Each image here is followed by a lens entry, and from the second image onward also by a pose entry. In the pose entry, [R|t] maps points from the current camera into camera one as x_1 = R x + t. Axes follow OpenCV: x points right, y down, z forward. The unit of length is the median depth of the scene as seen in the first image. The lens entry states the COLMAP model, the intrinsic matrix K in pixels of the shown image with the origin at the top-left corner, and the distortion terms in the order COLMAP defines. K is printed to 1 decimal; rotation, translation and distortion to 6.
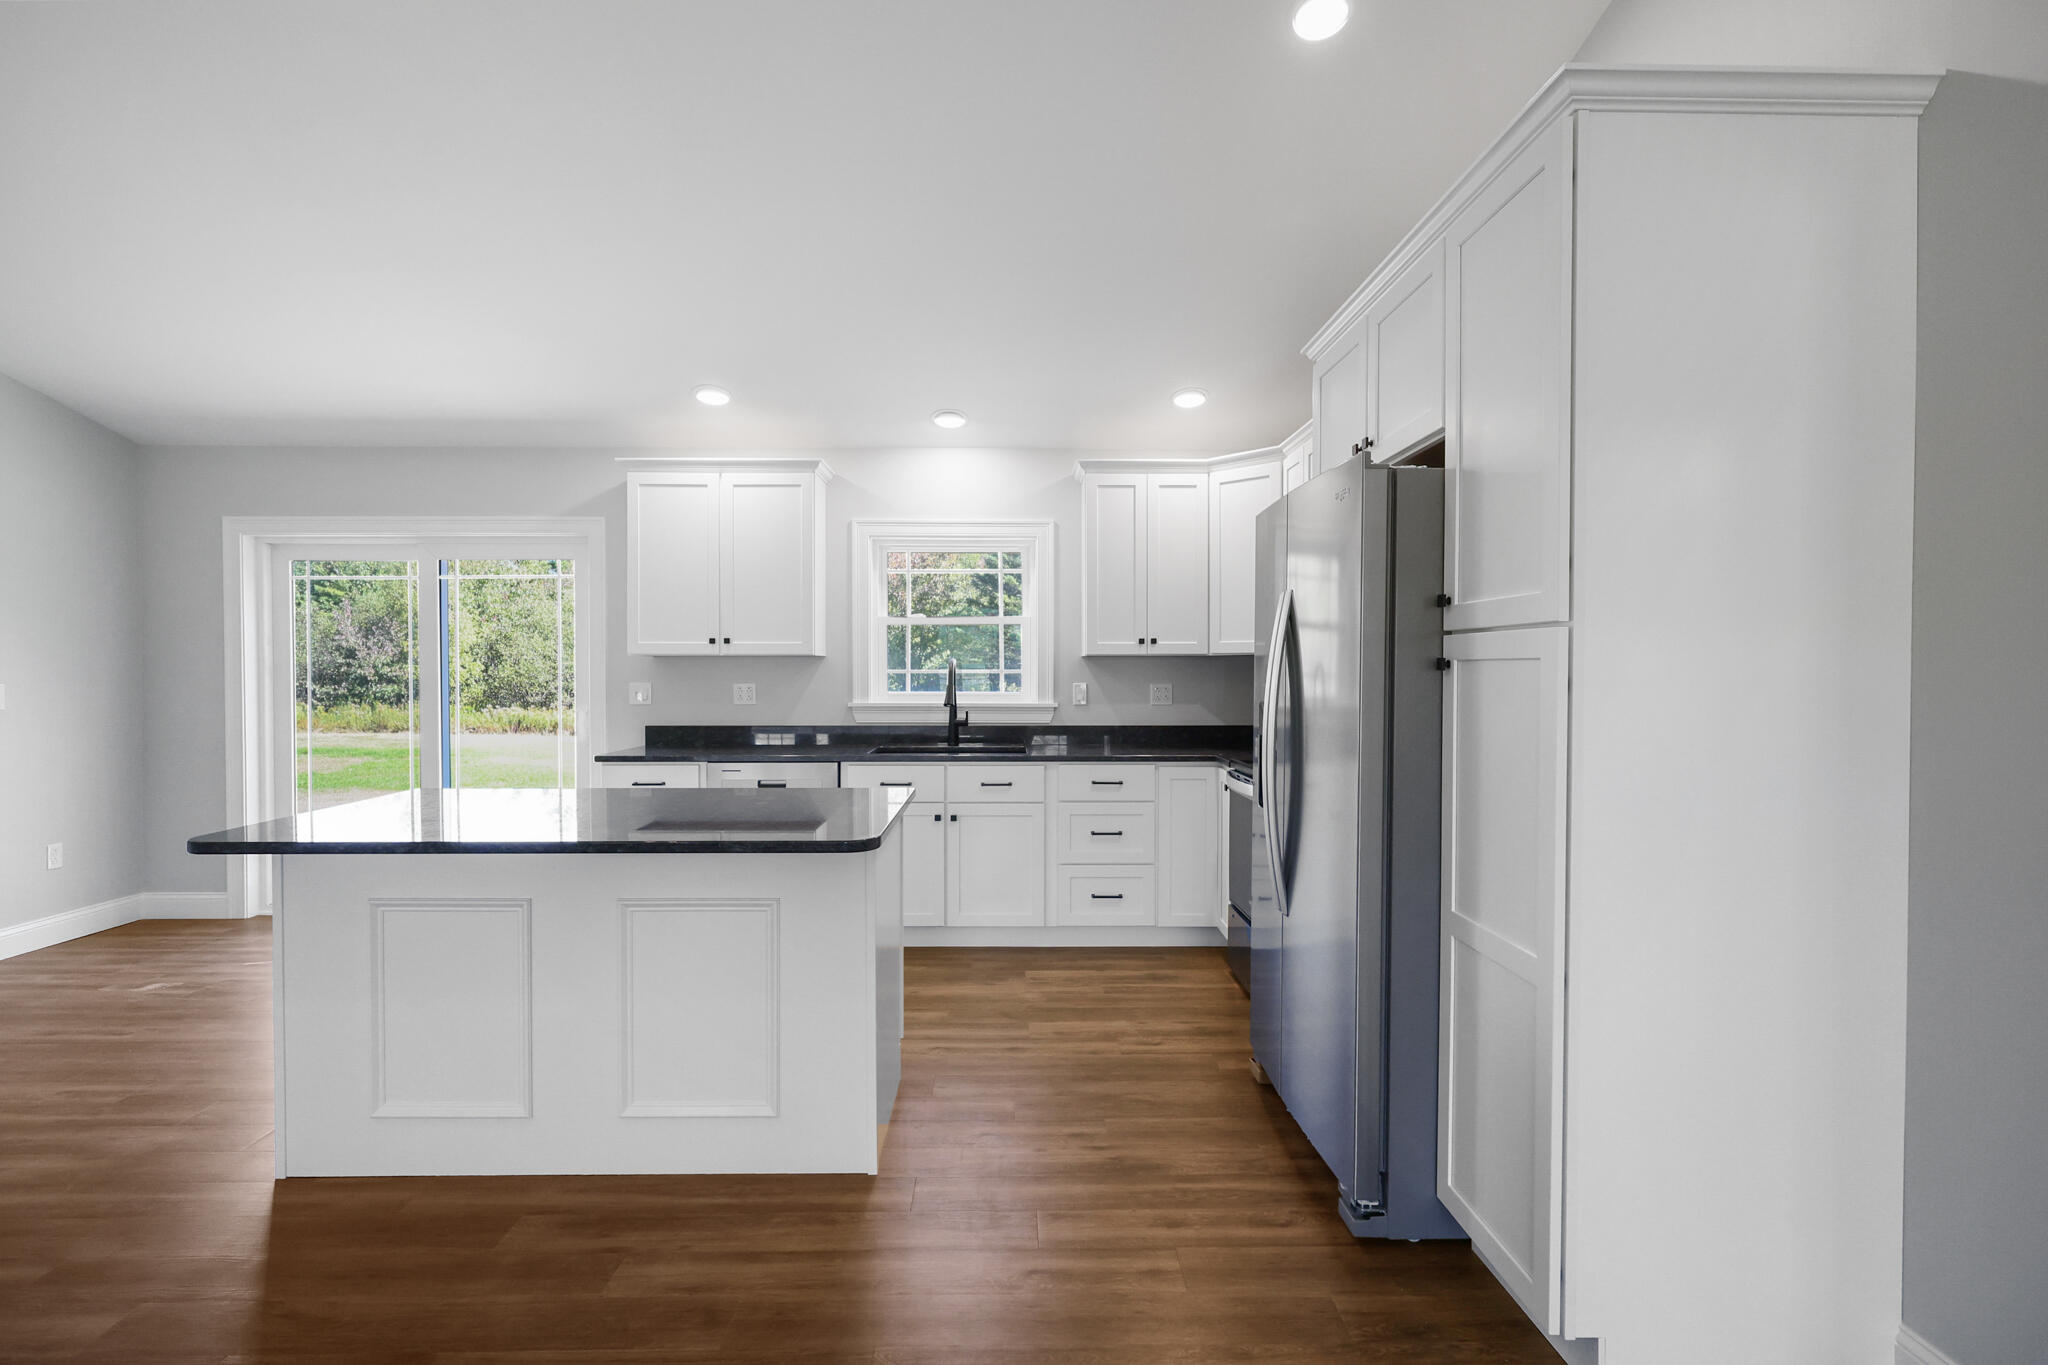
lens RADIAL K [[958.3, 0, 1019.9], [0, 958.3, 689.7], [0, 0, 1]] dist [0.002410, -0.000171]
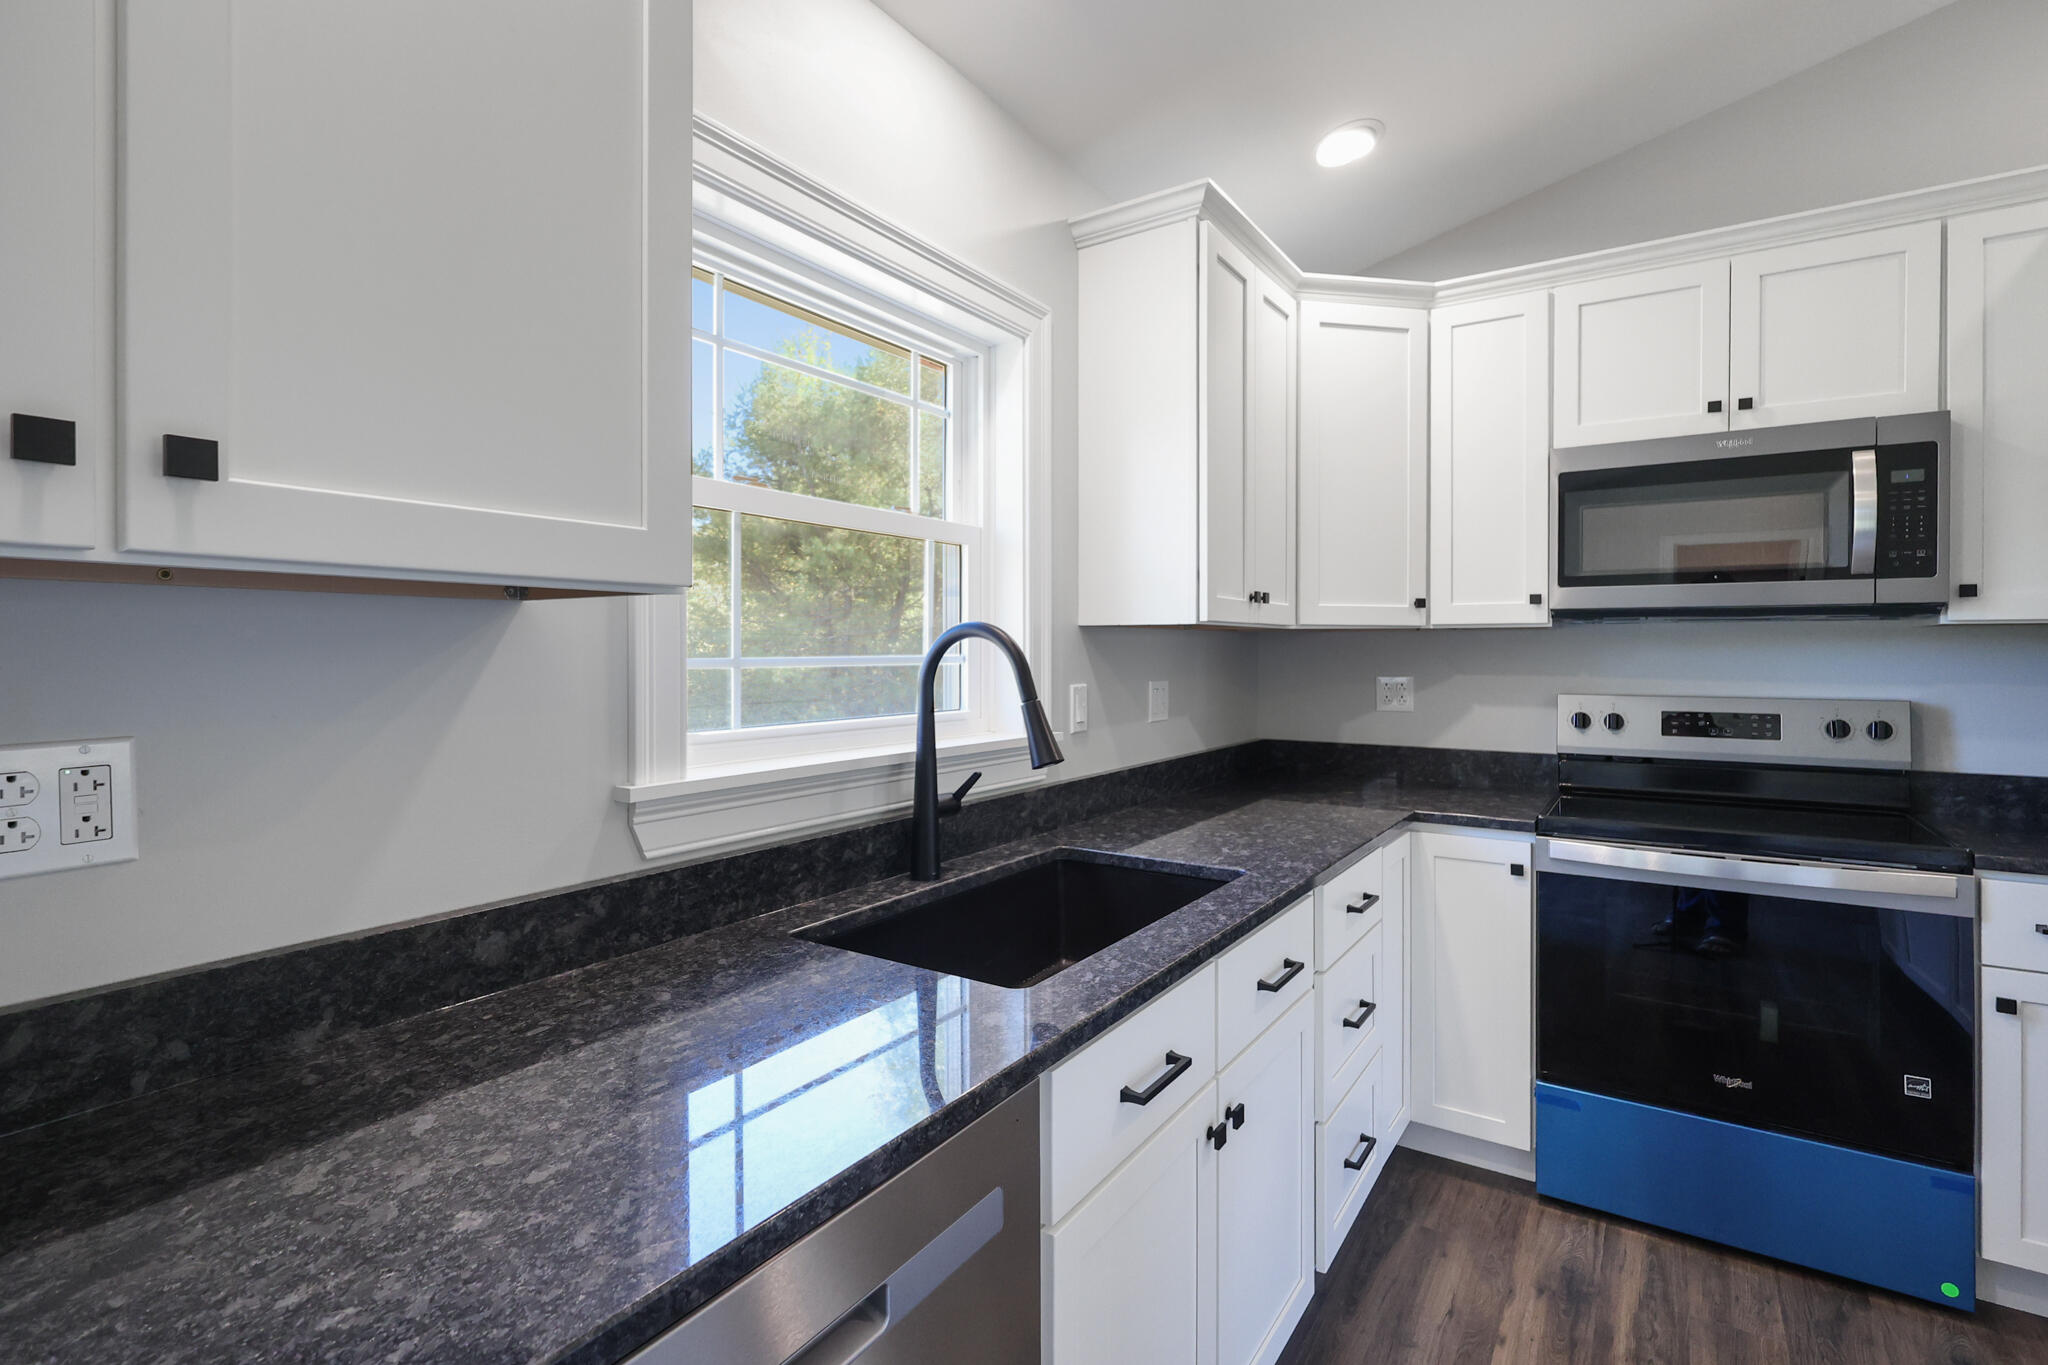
lens RADIAL K [[958.3, 0, 1022.1], [0, 958.3, 676.9], [0, 0, 1]] dist [0.002410, -0.000171]
pose [[0.559642, -0.020901, 0.828471, -0.335350], [0.012596, 0.999781, 0.016714, -0.019193], [-0.828639, 0.001082, 0.559782, 0.781111]]
